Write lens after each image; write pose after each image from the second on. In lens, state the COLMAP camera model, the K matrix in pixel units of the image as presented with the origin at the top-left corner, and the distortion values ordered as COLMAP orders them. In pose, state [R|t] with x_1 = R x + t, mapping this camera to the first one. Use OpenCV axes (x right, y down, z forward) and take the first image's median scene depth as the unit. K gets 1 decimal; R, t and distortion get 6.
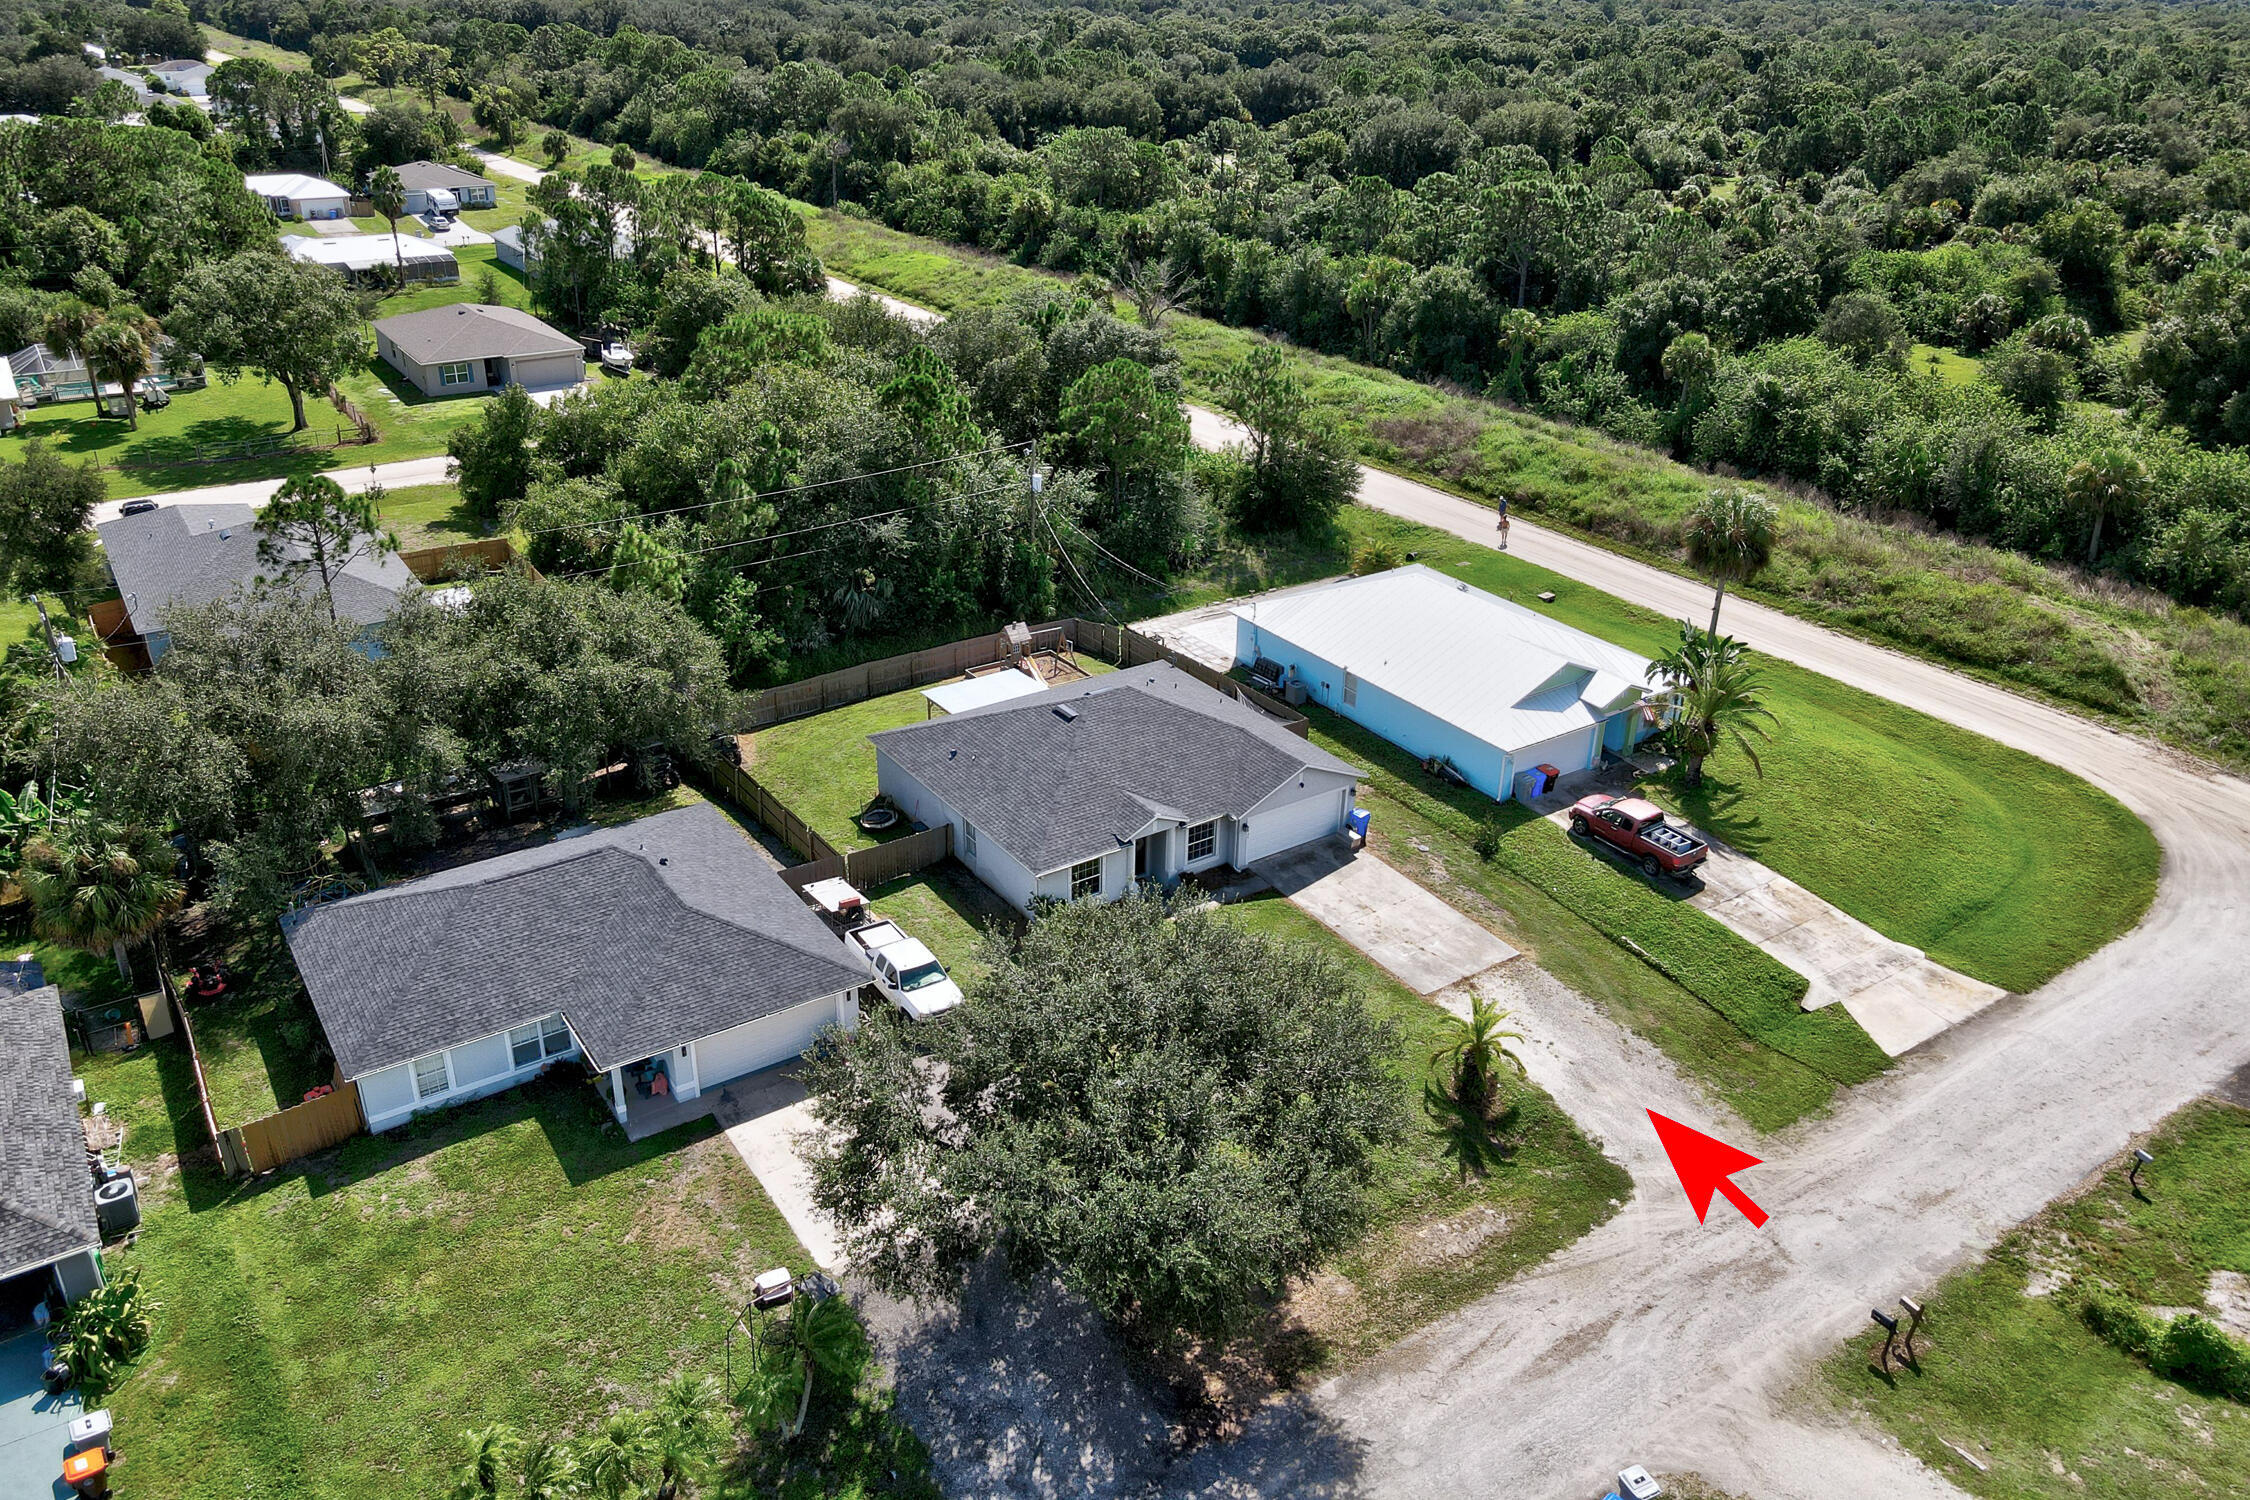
lens RADIAL K [[1679.2, 0, 1113.7], [0, 1679.2, 668.6], [0, 0, 1]] dist [-0.001898, 0.030013]
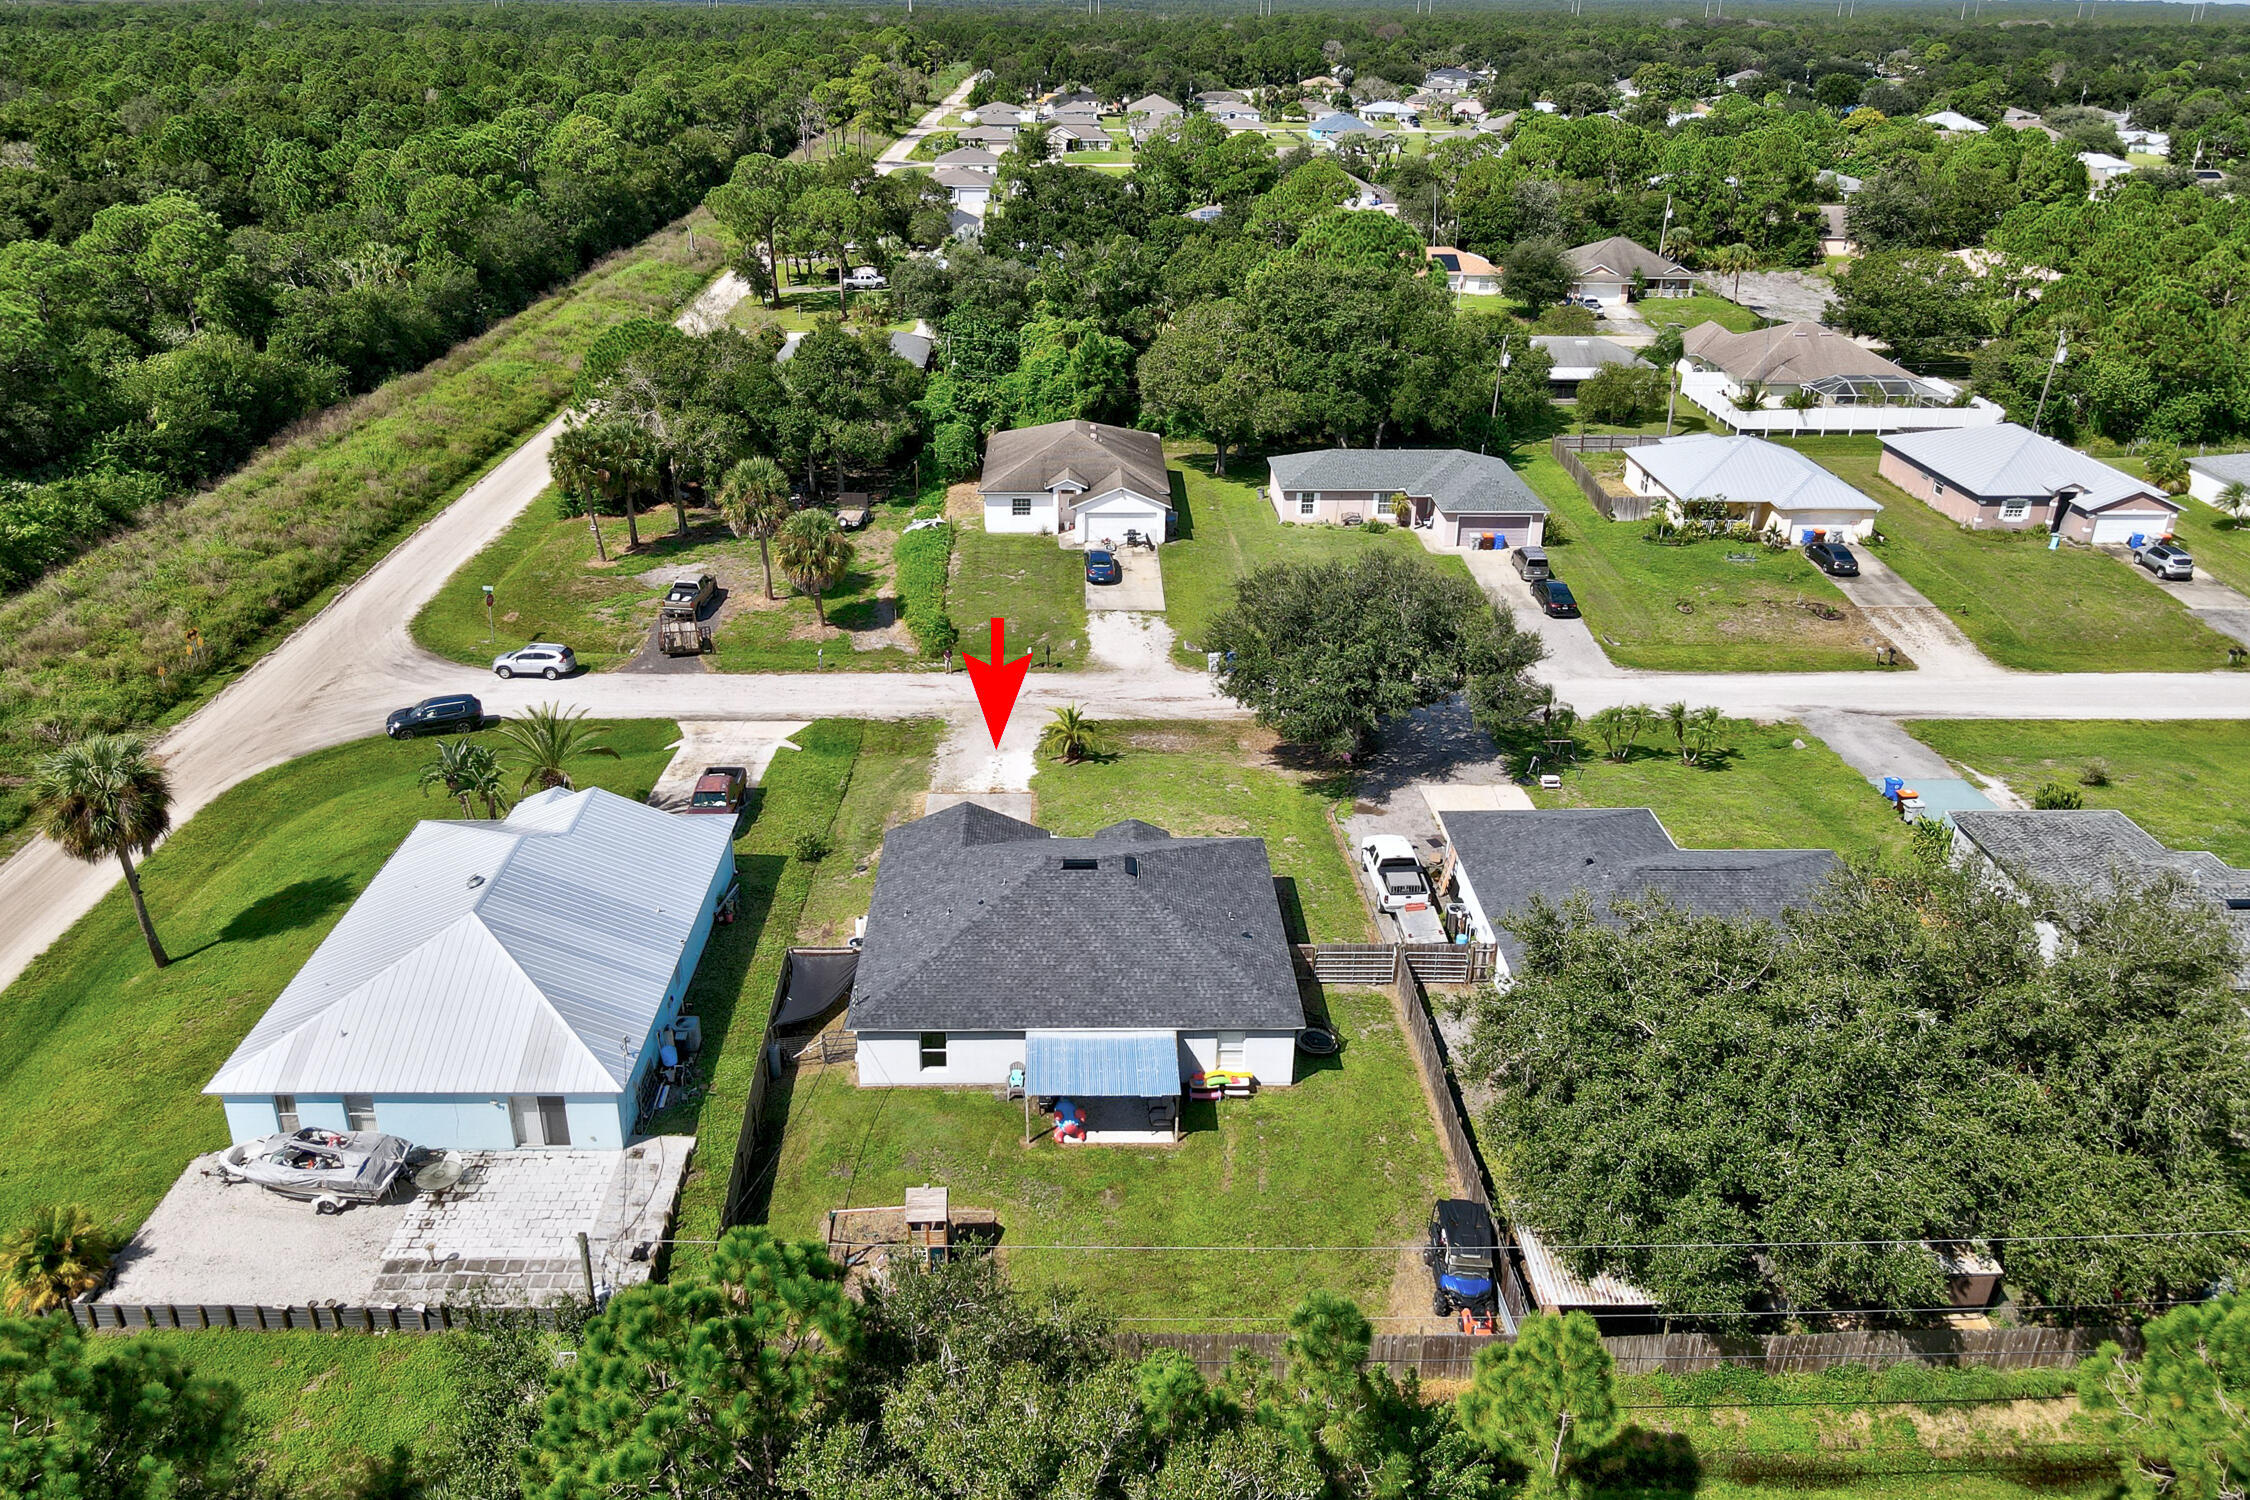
lens RADIAL K [[1658.7, 0, 1113.3], [0, 1658.7, 747.3], [0, 0, 1]] dist [0.002089, 0.047208]
pose [[-0.839754, -0.242810, 0.485651, -0.407458], [0.198035, 0.695858, 0.690336, -0.592314], [-0.505565, 0.675888, -0.536264, 1.332348]]
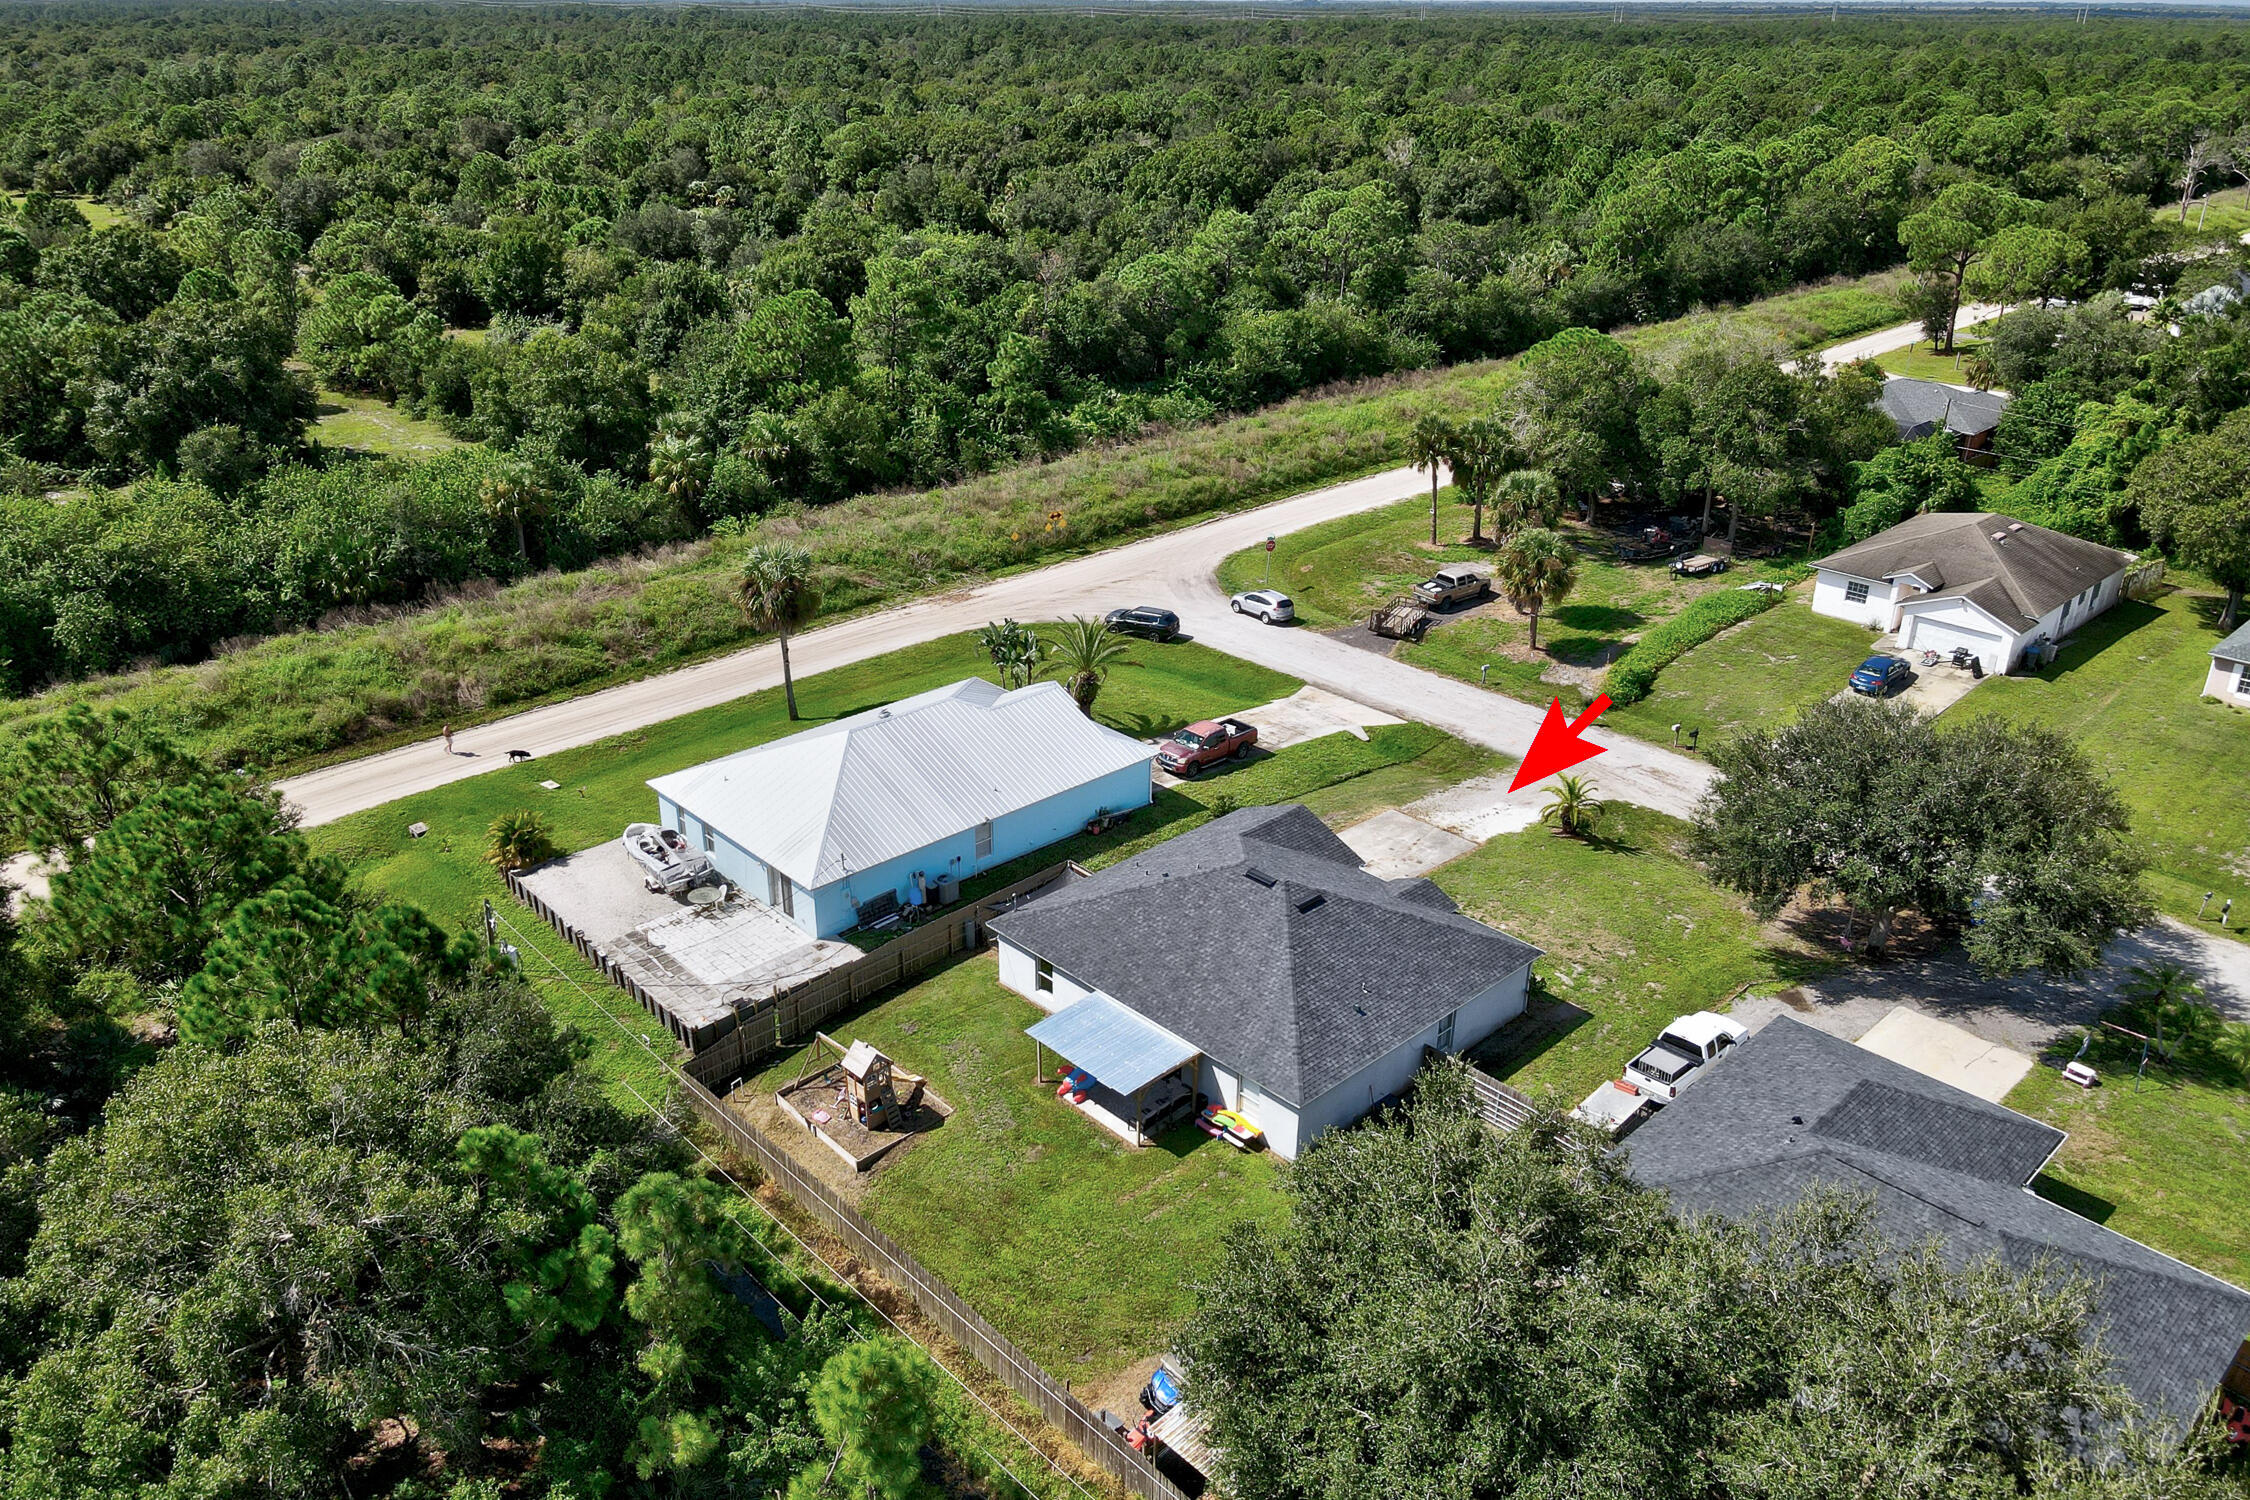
lens RADIAL K [[1676.6, 0, 1108.6], [0, 1676.6, 750.7], [0, 0, 1]] dist [0.002783, 0.008983]
pose [[-0.160634, -0.419222, 0.893560, -0.707641], [0.383540, 0.807658, 0.447869, -0.436270], [-0.909447, 0.414659, 0.031051, 0.955427]]
